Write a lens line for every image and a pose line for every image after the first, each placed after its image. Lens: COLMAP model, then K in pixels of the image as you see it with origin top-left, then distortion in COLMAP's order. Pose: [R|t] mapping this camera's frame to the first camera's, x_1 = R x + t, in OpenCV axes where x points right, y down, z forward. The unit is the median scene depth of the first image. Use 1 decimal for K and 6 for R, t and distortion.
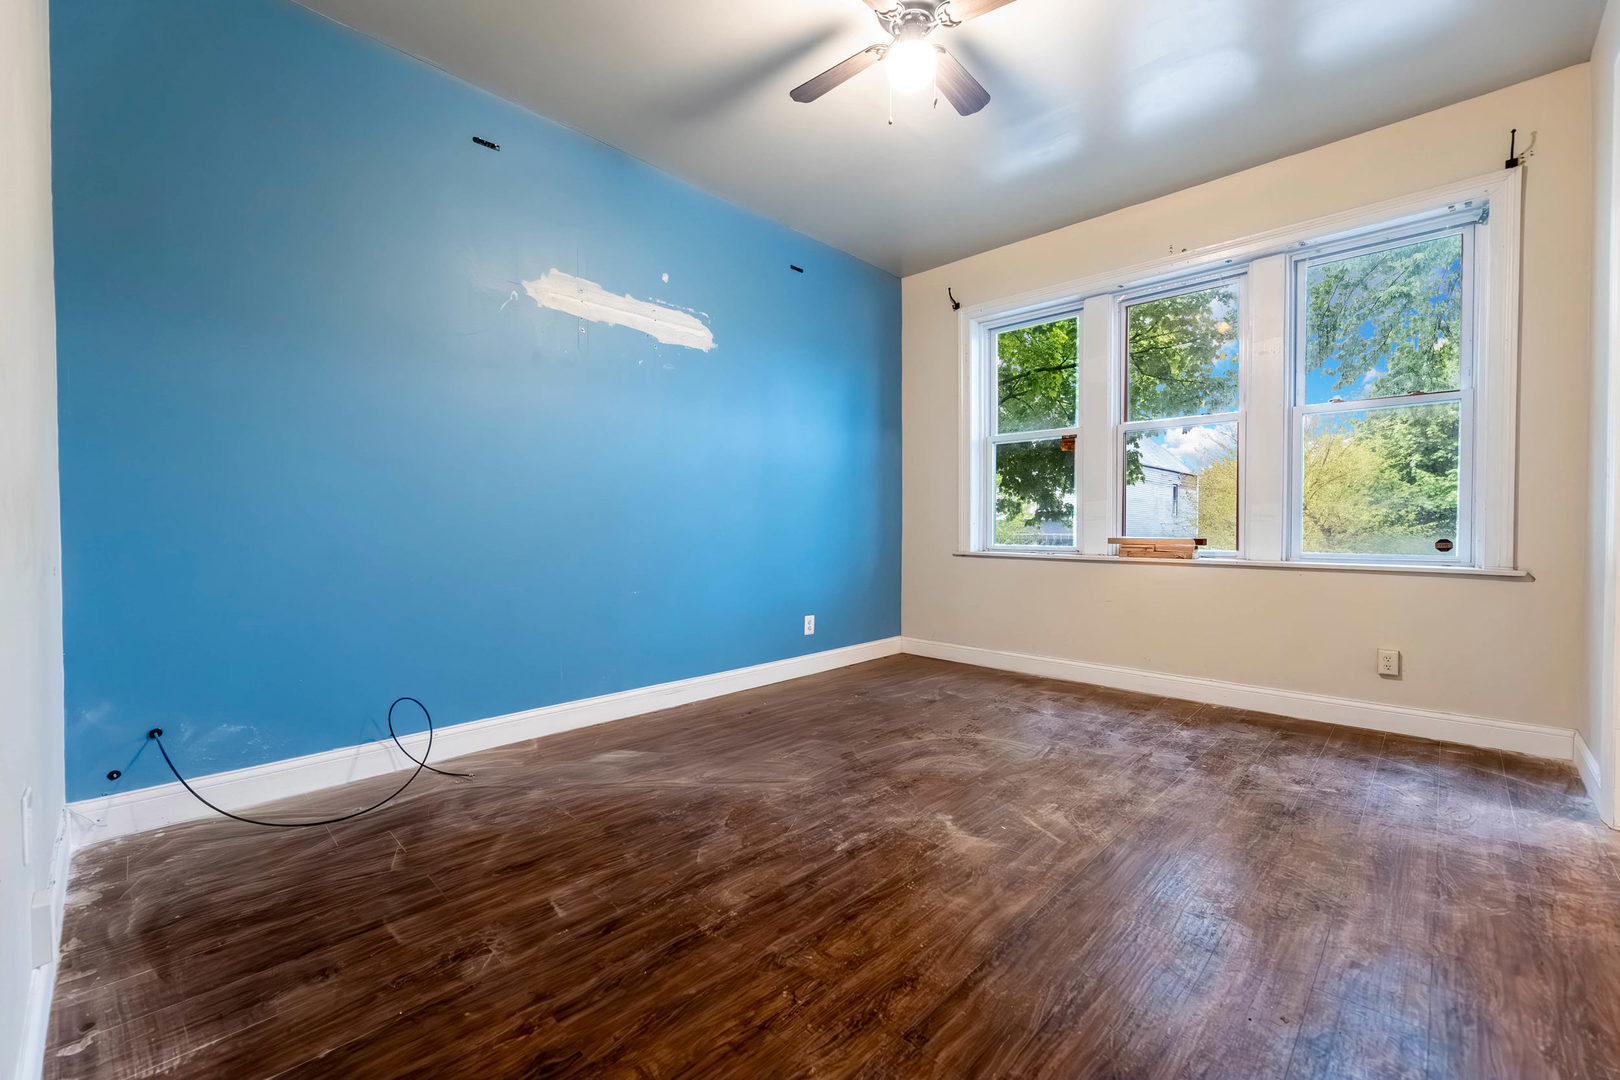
lens RADIAL K [[659.6, 0, 797.4], [0, 659.6, 538.1], [0, 0, 1]] dist [0.001179, 0.000524]
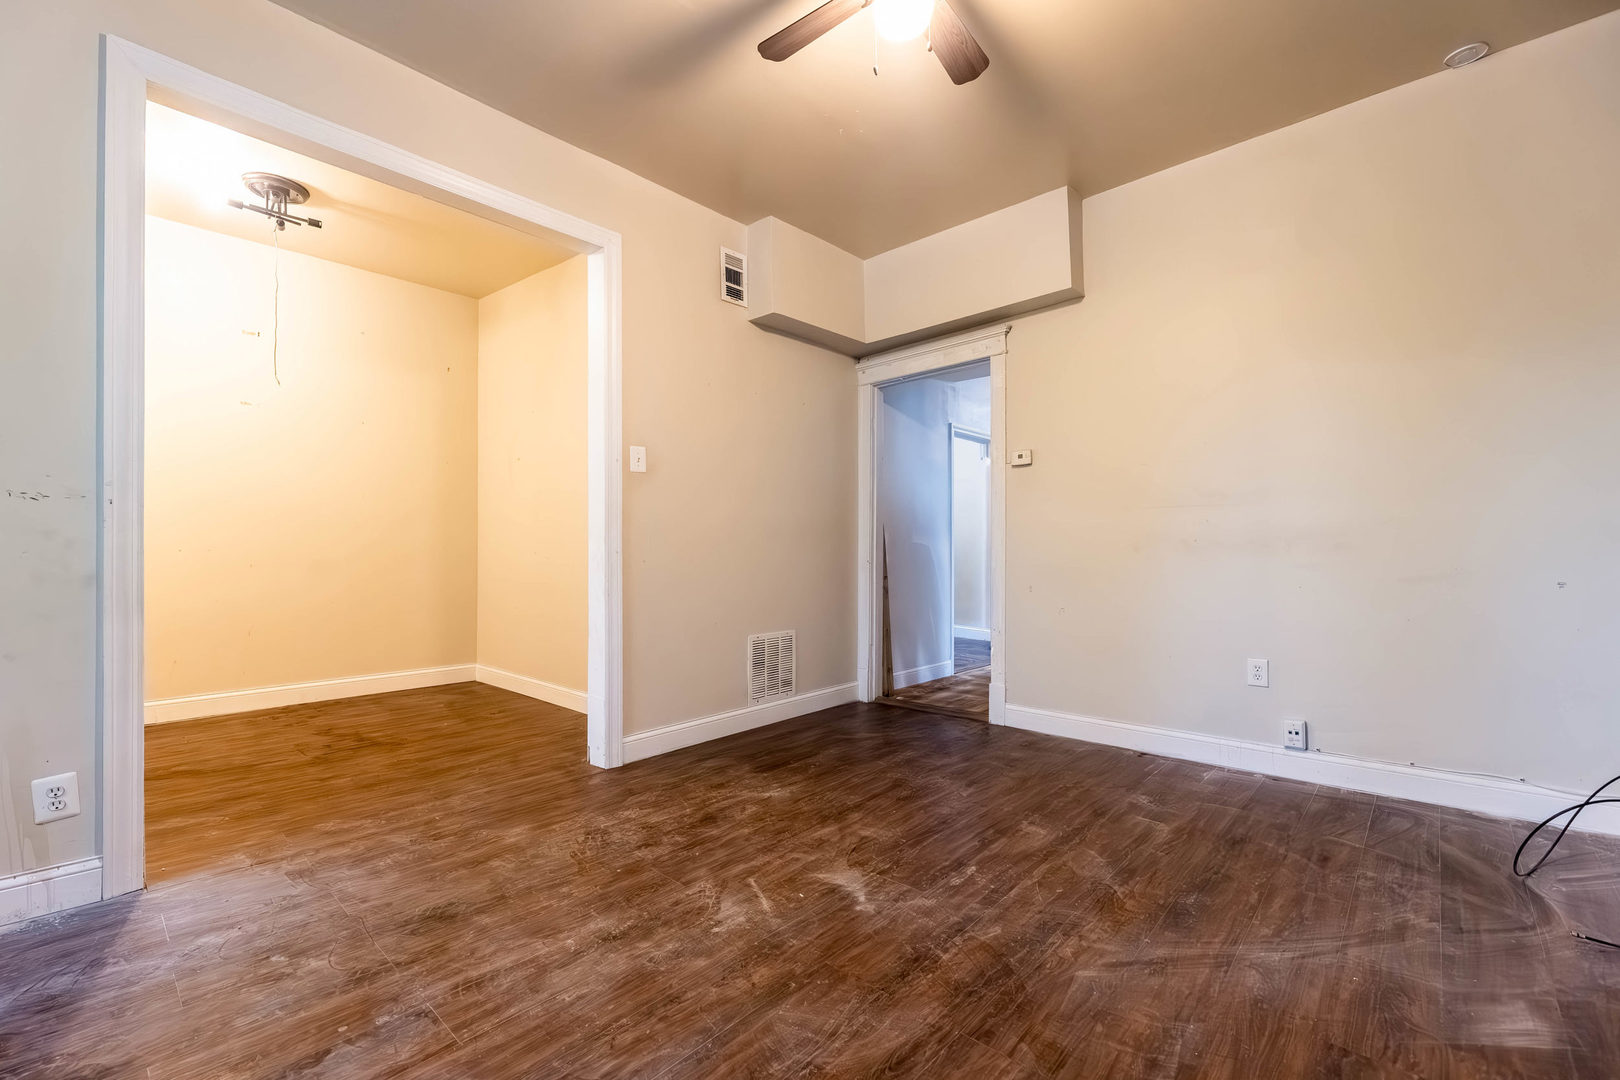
lens RADIAL K [[659.6, 0, 797.4], [0, 659.6, 538.1], [0, 0, 1]] dist [0.001179, 0.000524]
pose [[-0.999357, 0.003633, -0.035657, 0.343146], [0.003492, 0.999986, 0.004020, -0.043193], [0.035671, 0.003893, -0.999356, 1.859475]]
